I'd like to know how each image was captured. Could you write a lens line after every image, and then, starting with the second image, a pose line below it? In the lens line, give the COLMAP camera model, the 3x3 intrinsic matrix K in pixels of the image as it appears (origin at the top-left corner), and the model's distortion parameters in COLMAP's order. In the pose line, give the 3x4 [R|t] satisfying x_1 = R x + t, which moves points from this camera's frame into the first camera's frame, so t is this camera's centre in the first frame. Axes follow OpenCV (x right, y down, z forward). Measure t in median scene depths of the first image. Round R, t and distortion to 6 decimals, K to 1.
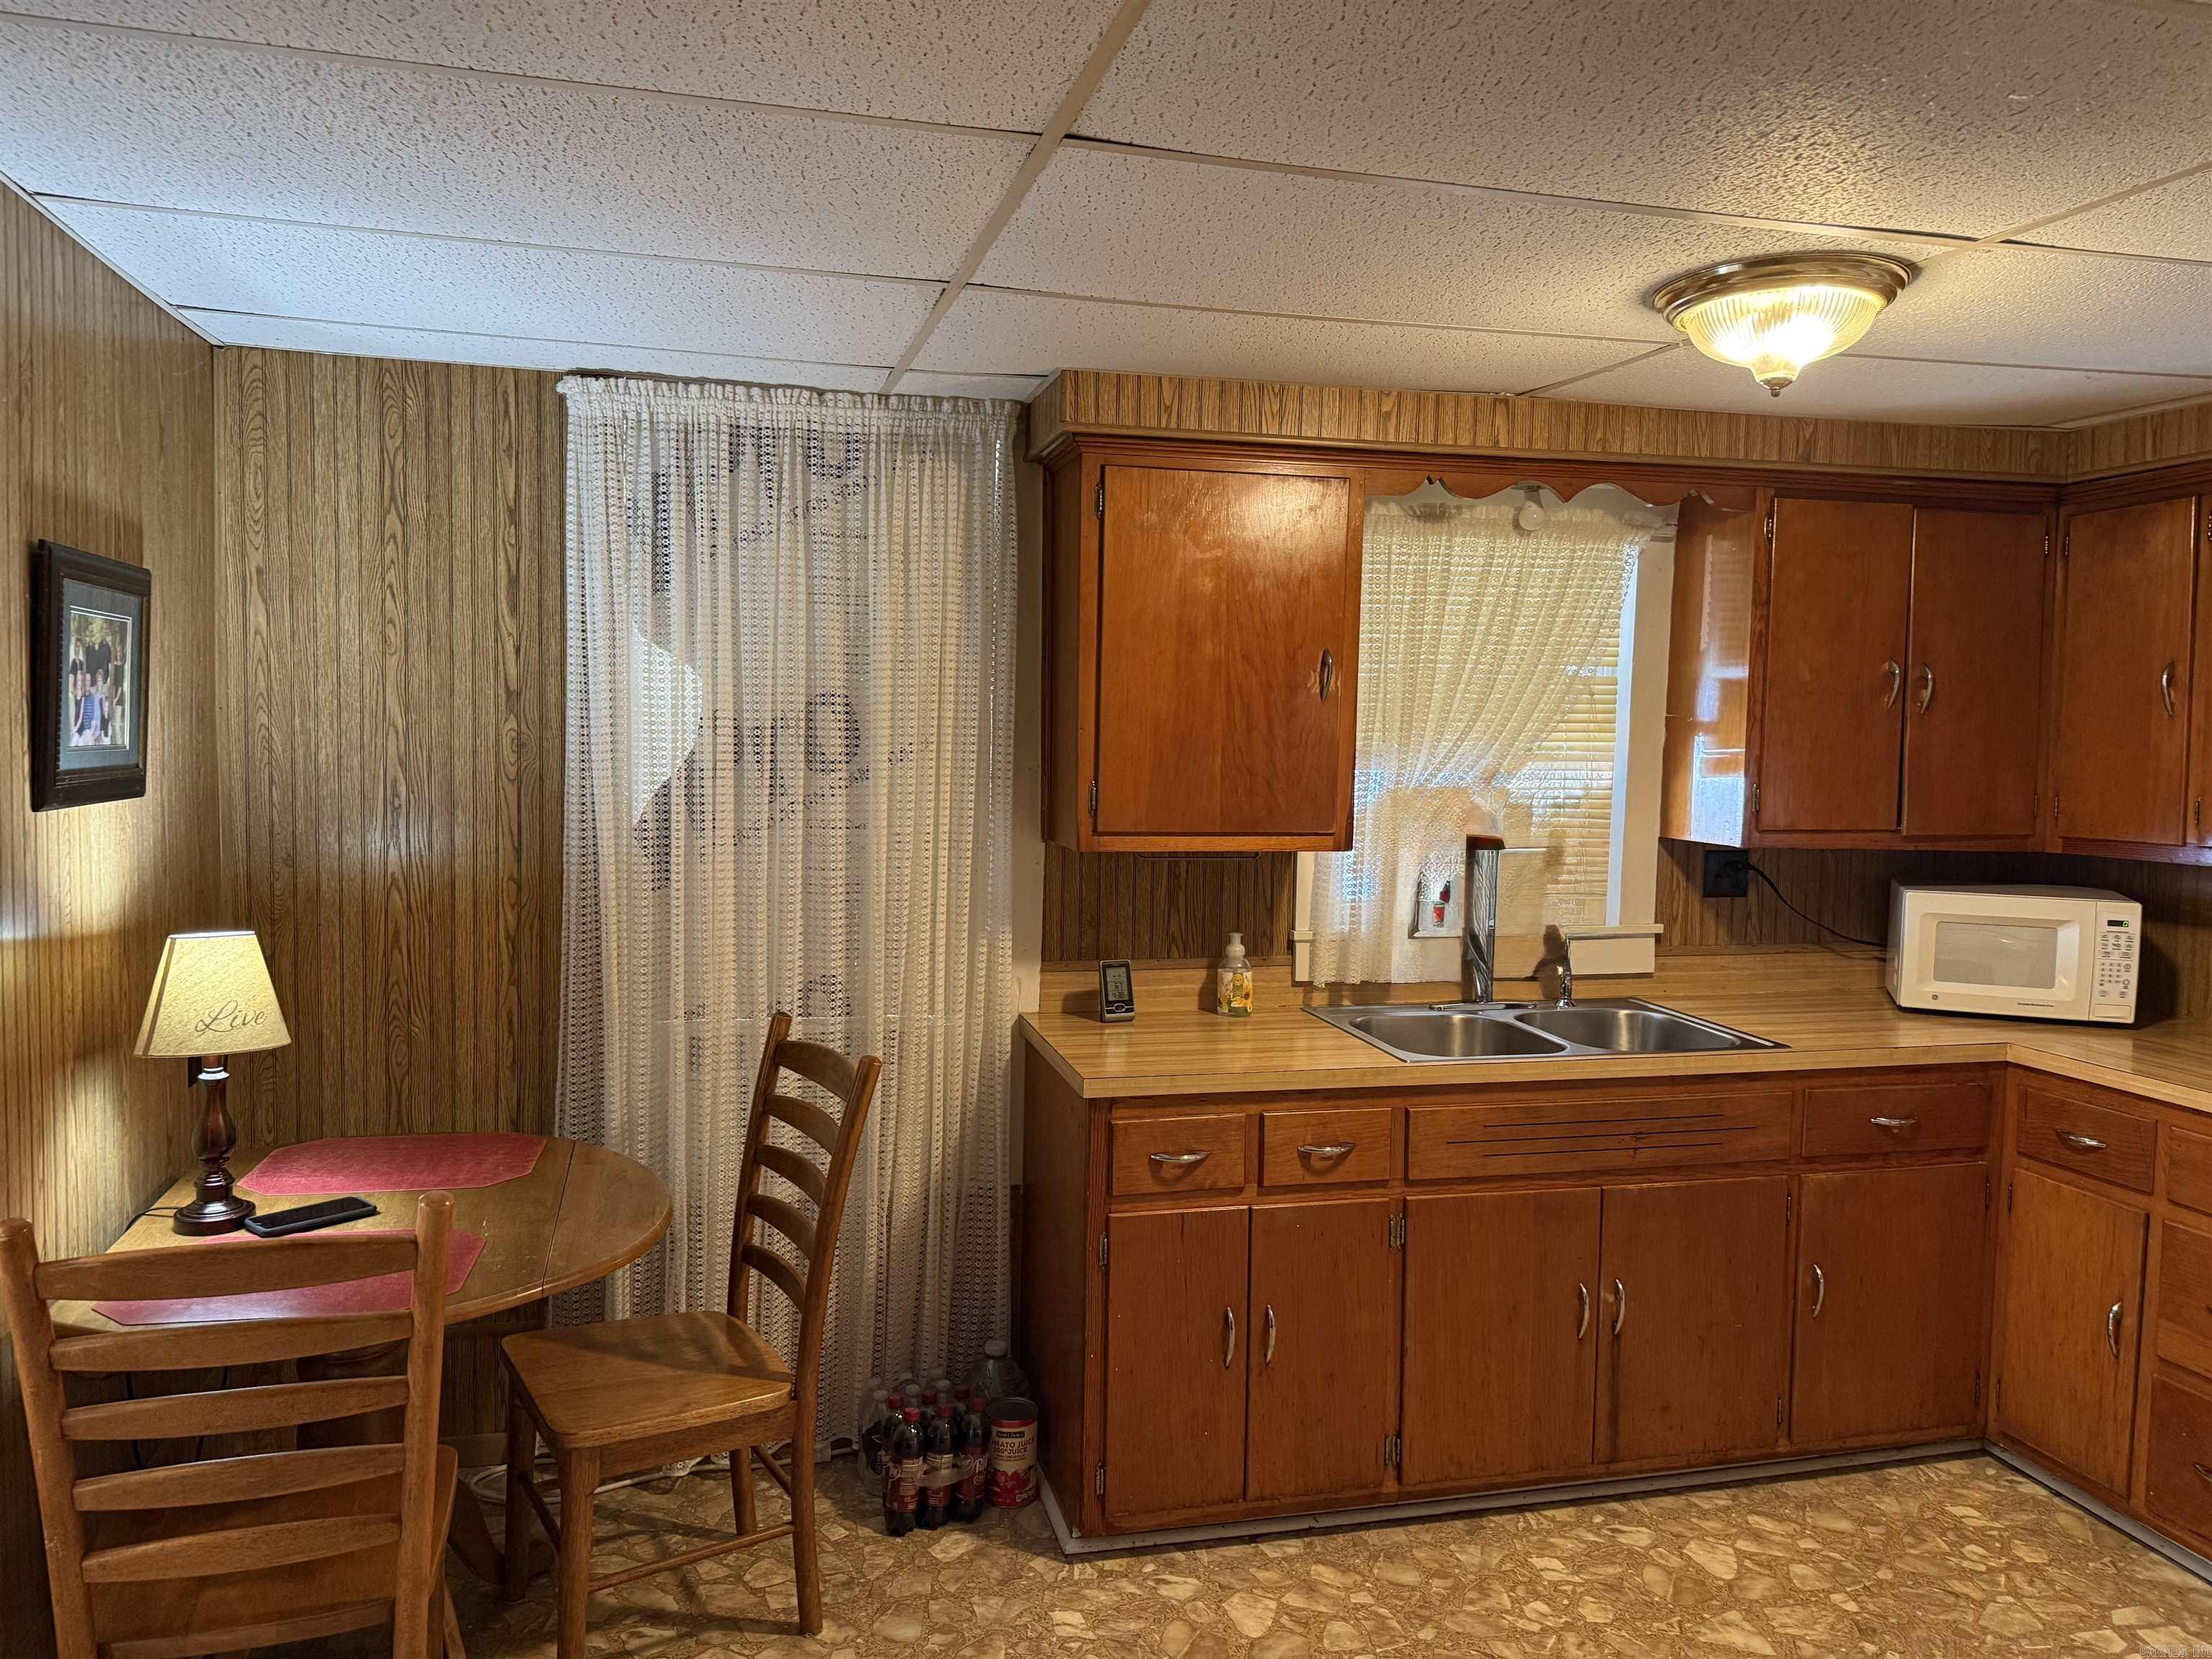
lens RADIAL K [[1543.7, 0, 1099.2], [0, 1543.7, 824.3], [0, 0, 1]] dist [0.059536, -0.054879]
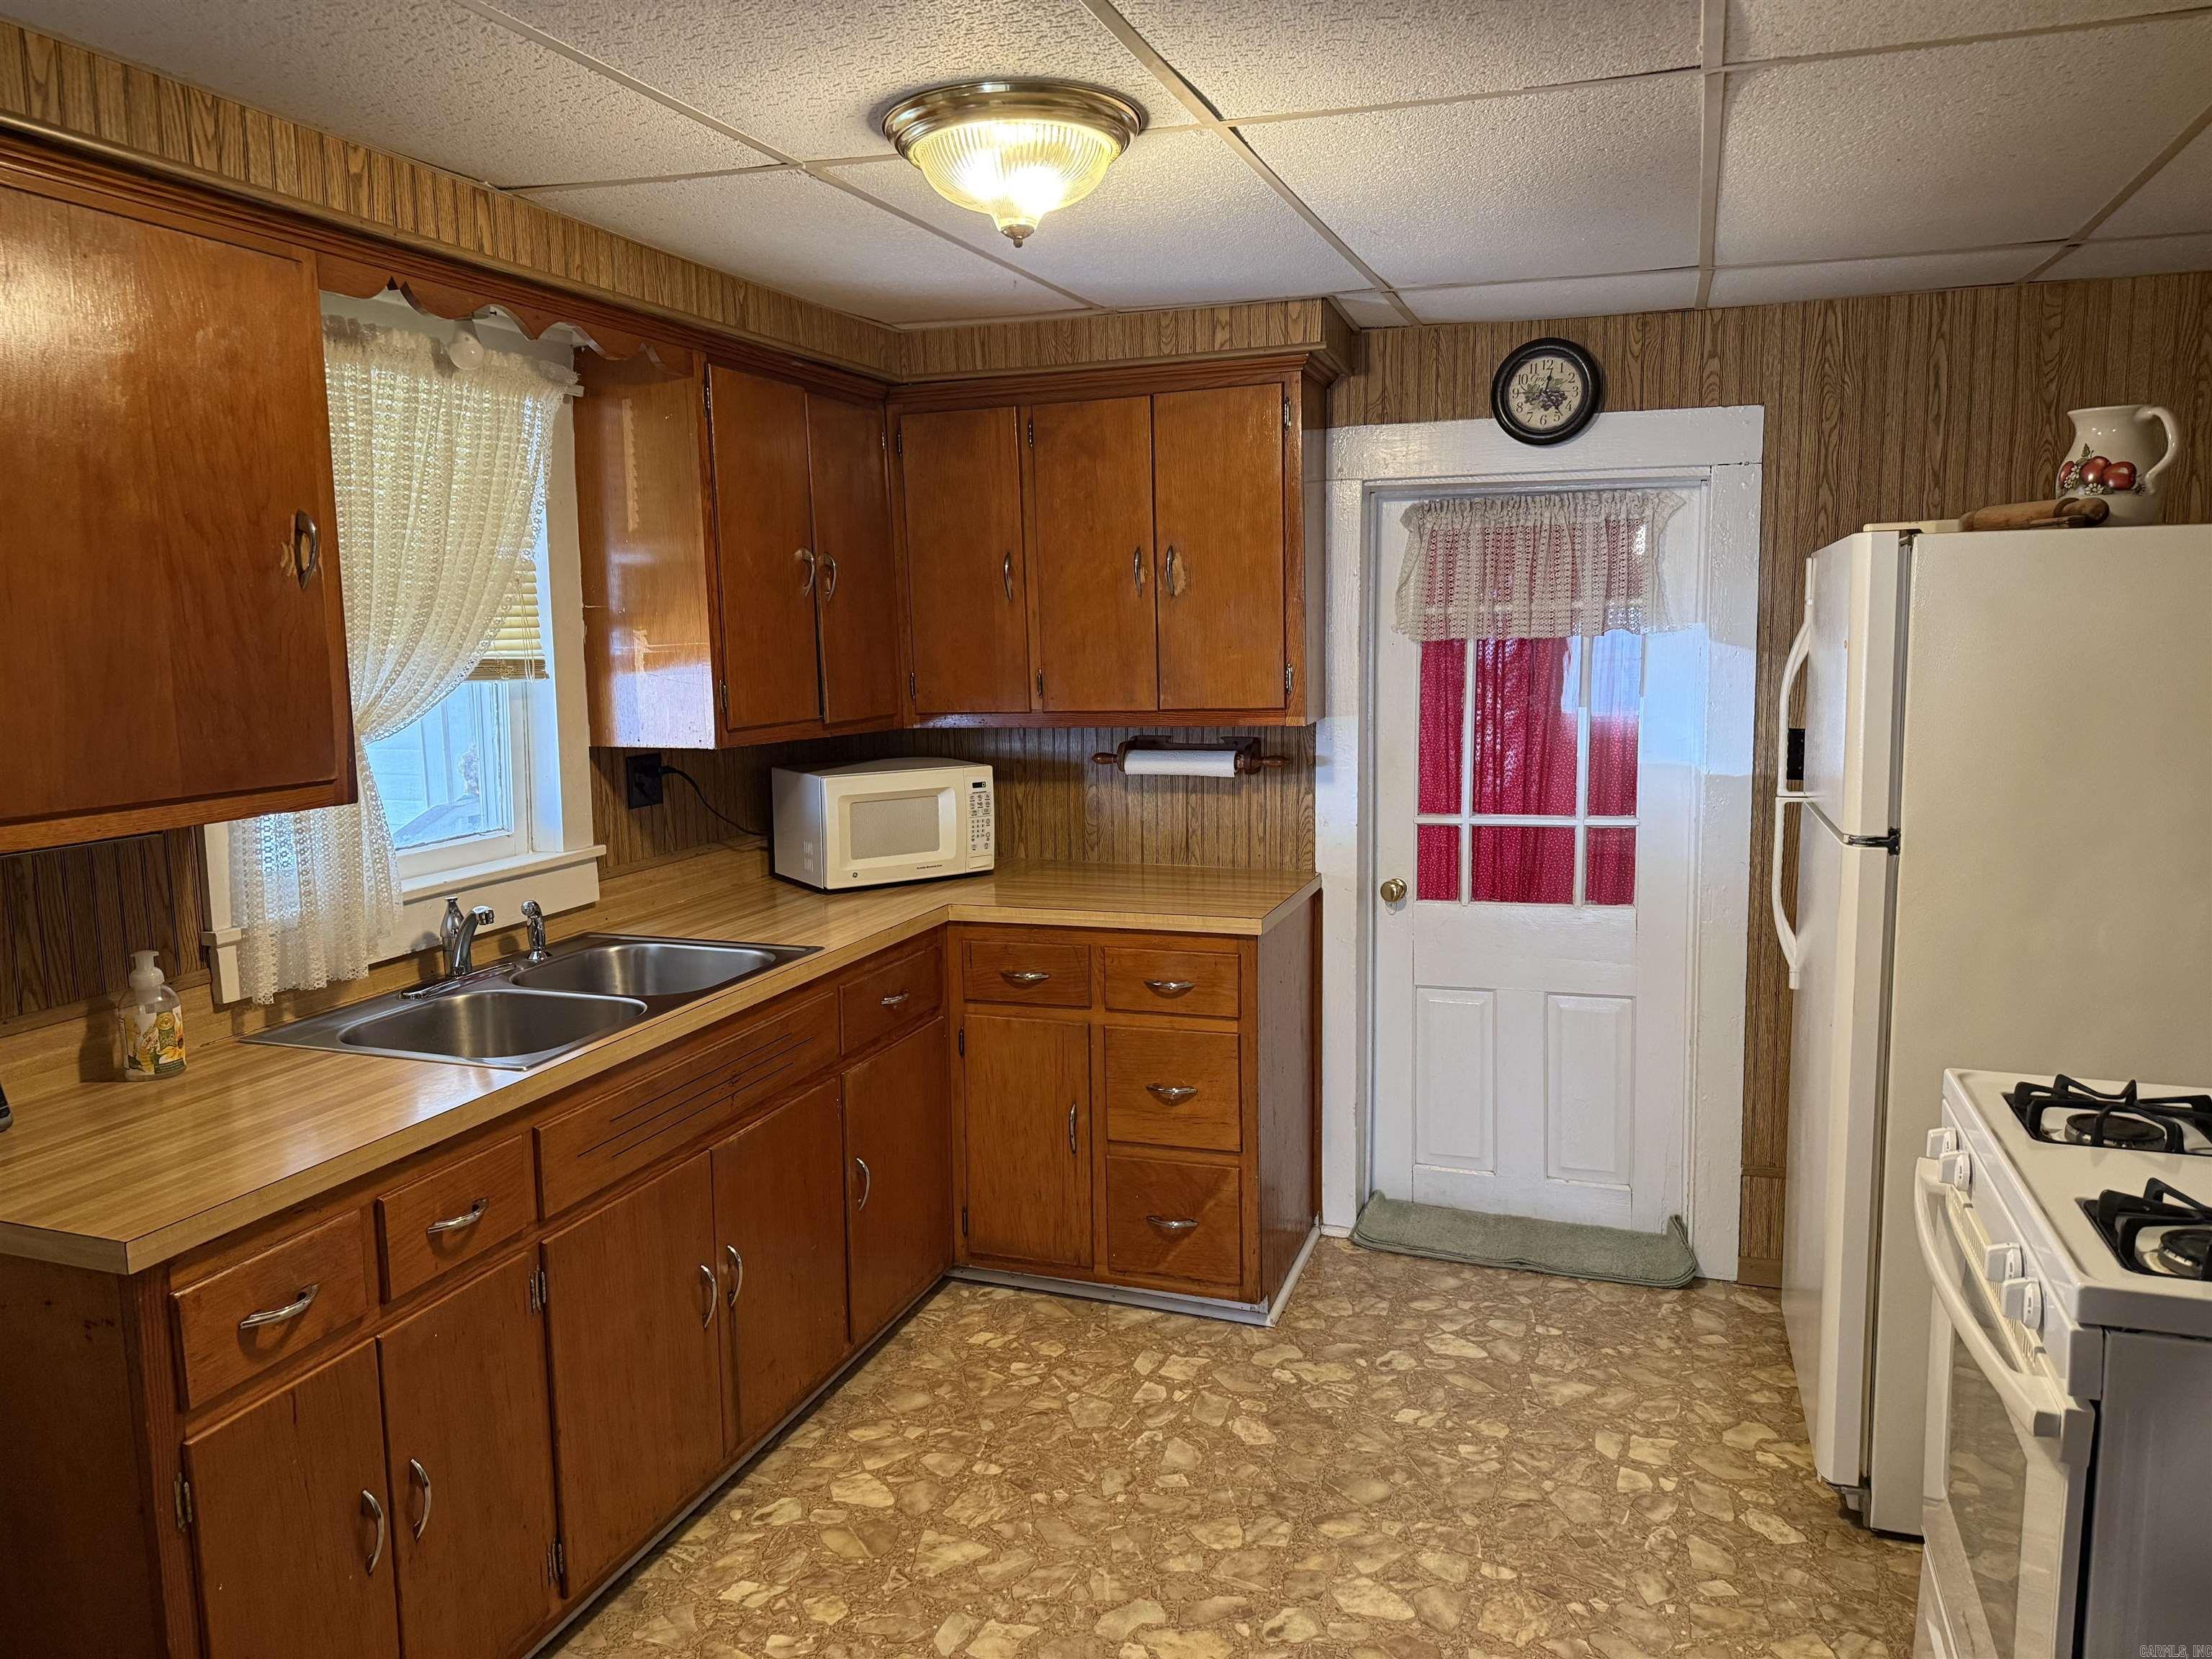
lens RADIAL K [[1543.8, 0, 1108.2], [0, 1543.8, 809.6], [0, 0, 1]] dist [0.068777, -0.070466]
pose [[0.559381, -0.125917, 0.819291, -0.230107], [0.080793, 0.991971, 0.097294, -0.021384], [-0.824964, 0.011769, 0.565063, 0.309610]]
